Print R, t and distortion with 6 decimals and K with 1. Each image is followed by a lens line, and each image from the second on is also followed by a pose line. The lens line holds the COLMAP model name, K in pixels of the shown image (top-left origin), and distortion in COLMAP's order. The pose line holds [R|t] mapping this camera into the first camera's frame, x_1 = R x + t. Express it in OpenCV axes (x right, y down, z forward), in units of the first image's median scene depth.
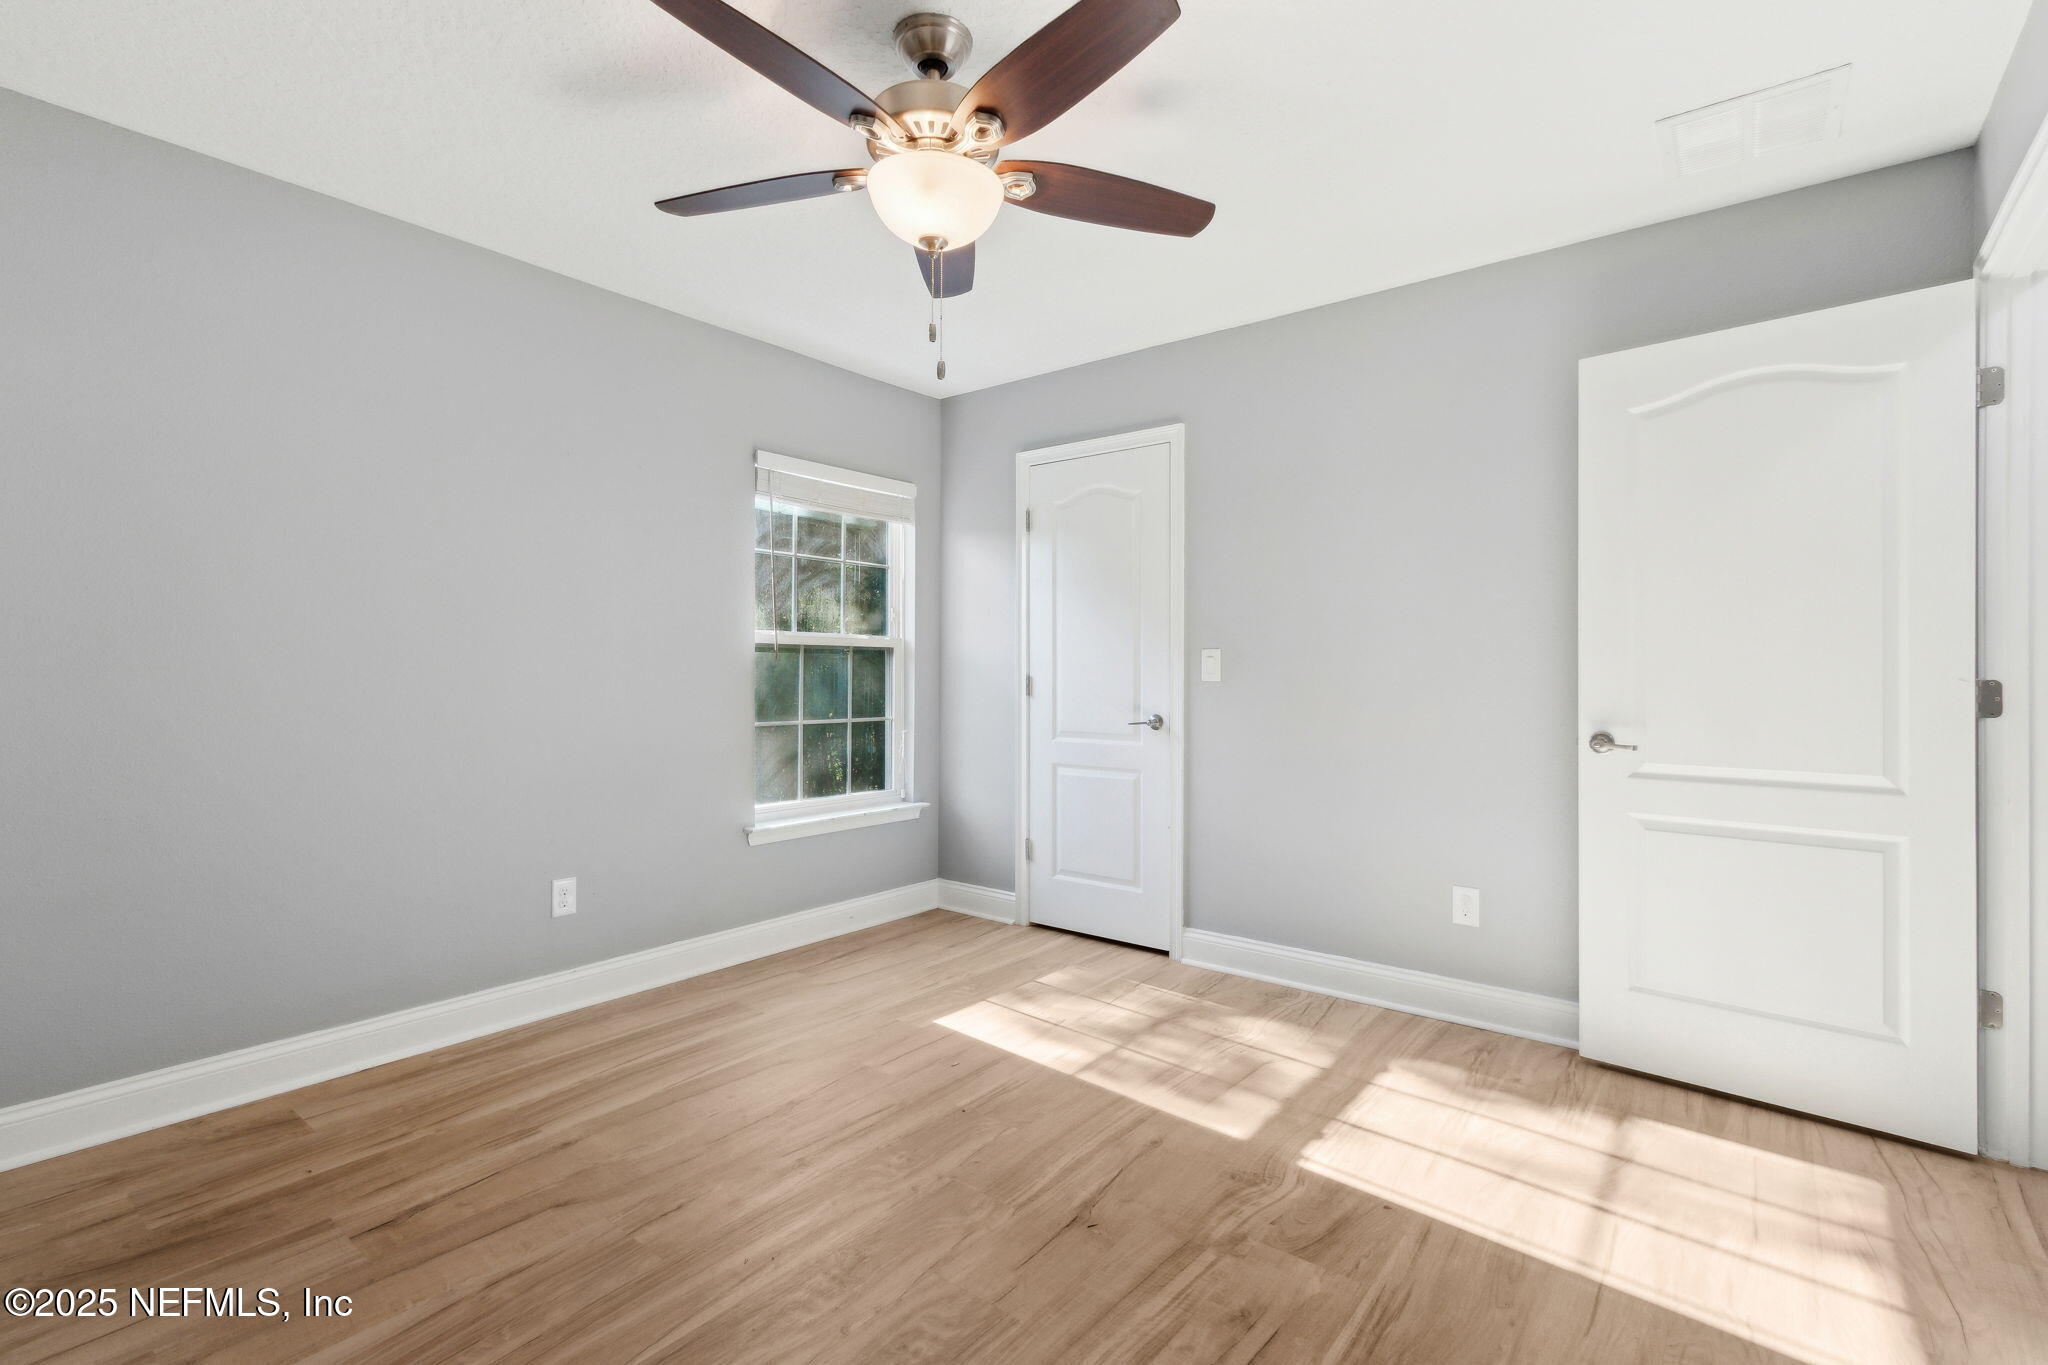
lens RADIAL K [[927.0, 0, 1036.6], [0, 927.0, 670.3], [0, 0, 1]] dist [0.016857, -0.000612]
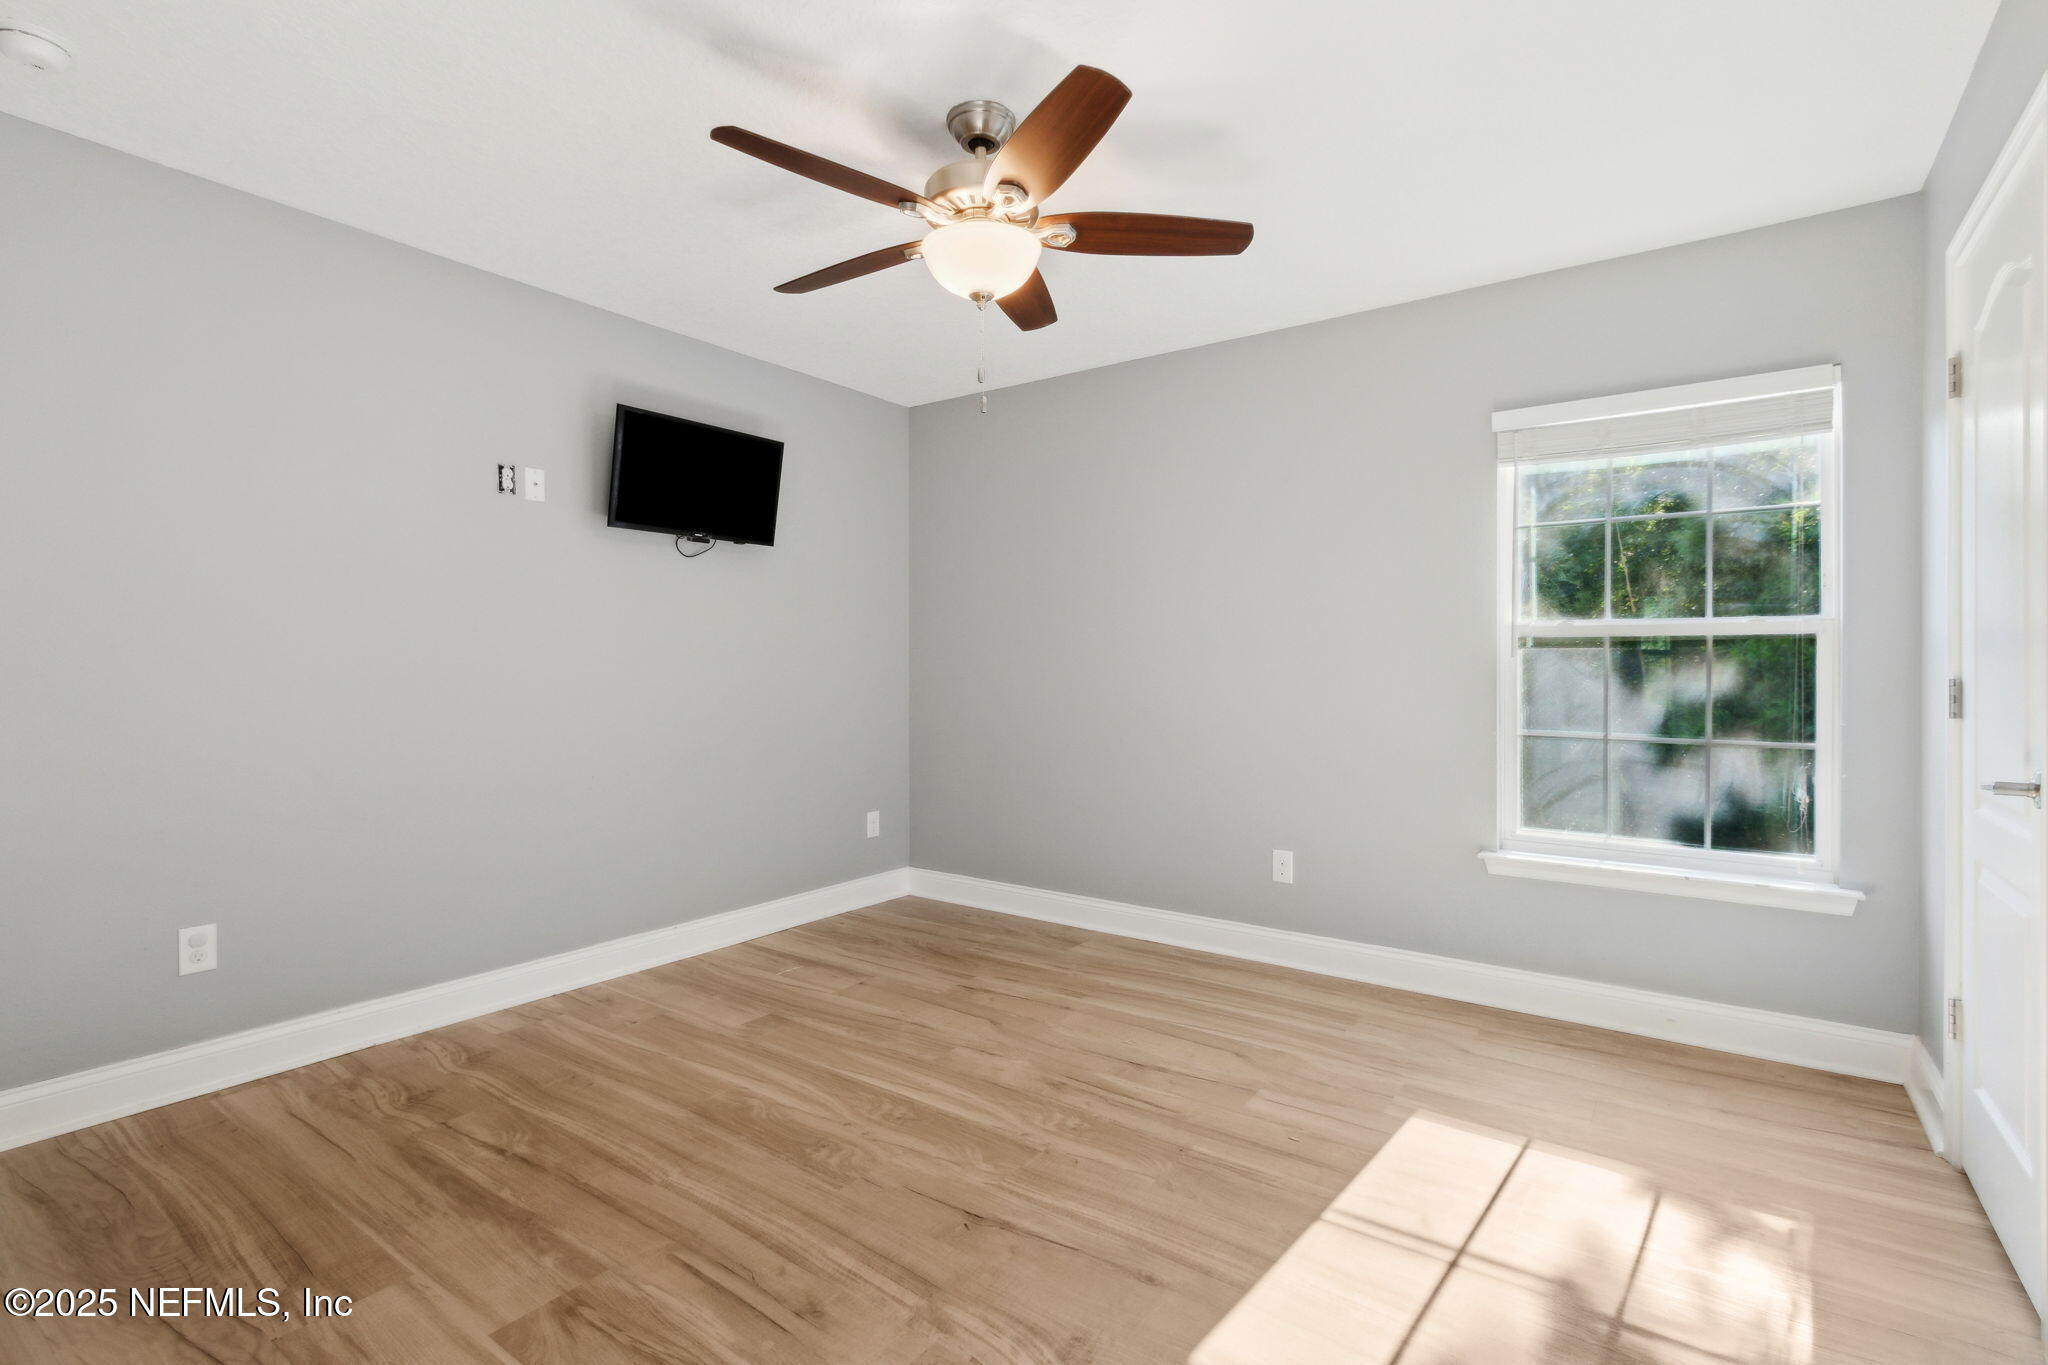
lens RADIAL K [[956.1, 0, 1028.2], [0, 956.1, 677.2], [0, 0, 1]] dist [0.000877, -0.000400]
pose [[0.038787, -0.000077, -0.999247, 0.952057], [0.002502, 0.999997, 0.000020, 0.007662], [0.999244, -0.002501, 0.038787, 0.903139]]
